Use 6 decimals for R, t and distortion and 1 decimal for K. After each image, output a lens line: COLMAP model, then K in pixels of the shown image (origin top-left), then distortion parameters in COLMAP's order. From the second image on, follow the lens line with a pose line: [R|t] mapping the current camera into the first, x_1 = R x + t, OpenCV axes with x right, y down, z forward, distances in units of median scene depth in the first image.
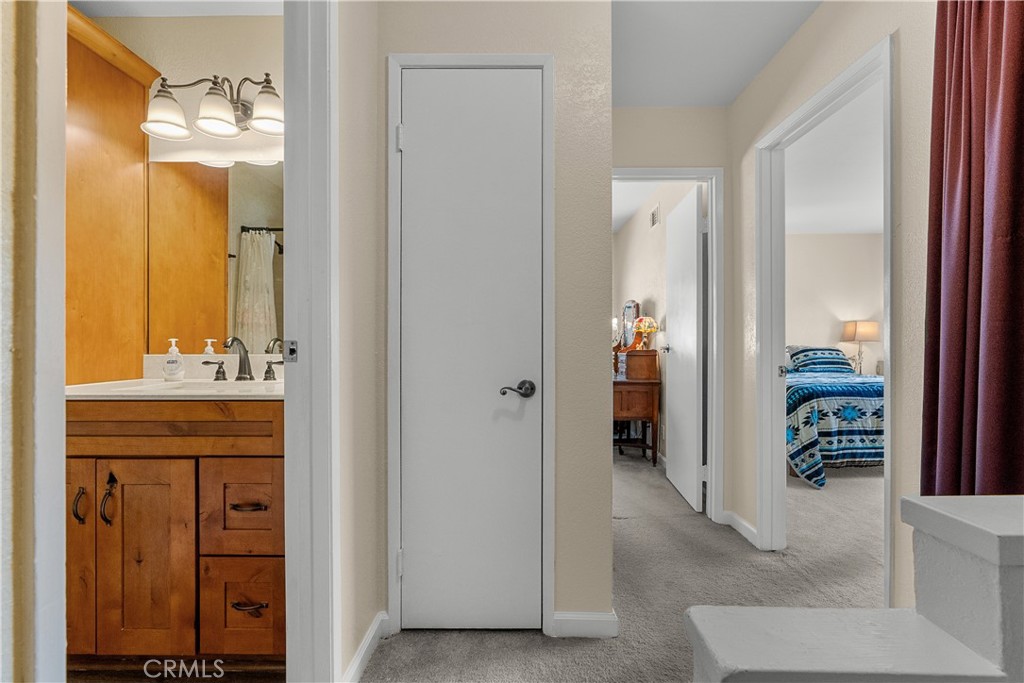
lens RADIAL K [[452.1, 0, 512.0], [0, 452.1, 341.5], [0, 0, 1]] dist [-0.009381, 0.000199]
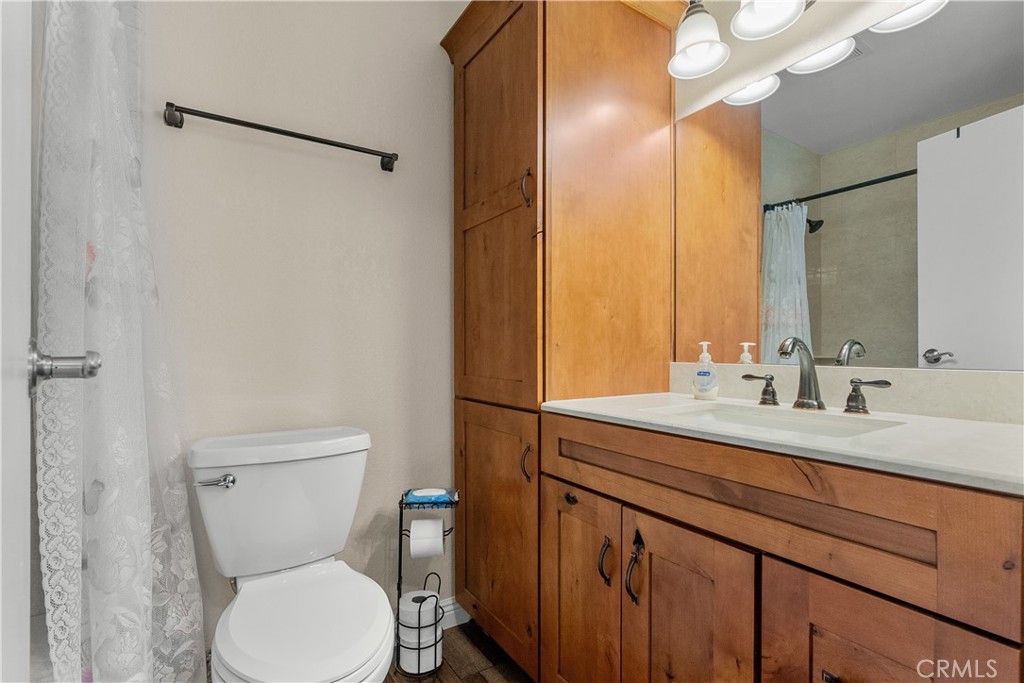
lens RADIAL K [[467.8, 0, 517.7], [0, 467.8, 351.2], [0, 0, 1]] dist [-0.001381, 0.001002]
pose [[0.553320, 0.005201, -0.832952, -0.284555], [0.000801, 0.999977, 0.006776, 0.003654], [0.832968, -0.004417, 0.553303, 0.321055]]
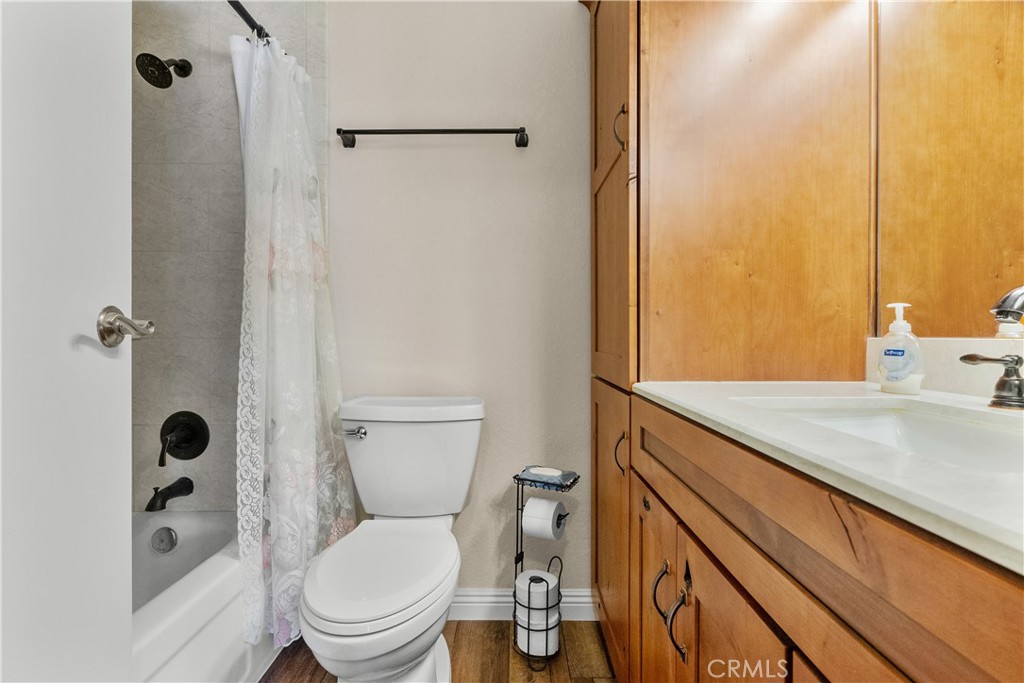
lens RADIAL K [[463.6, 0, 518.1], [0, 463.6, 337.6], [0, 0, 1]] dist [-0.005975, 0.000793]
pose [[0.015969, 0.009880, -0.999824, -0.274567], [0.004125, 0.999942, 0.009947, 0.023125], [0.999864, -0.004283, 0.015928, 0.590128]]
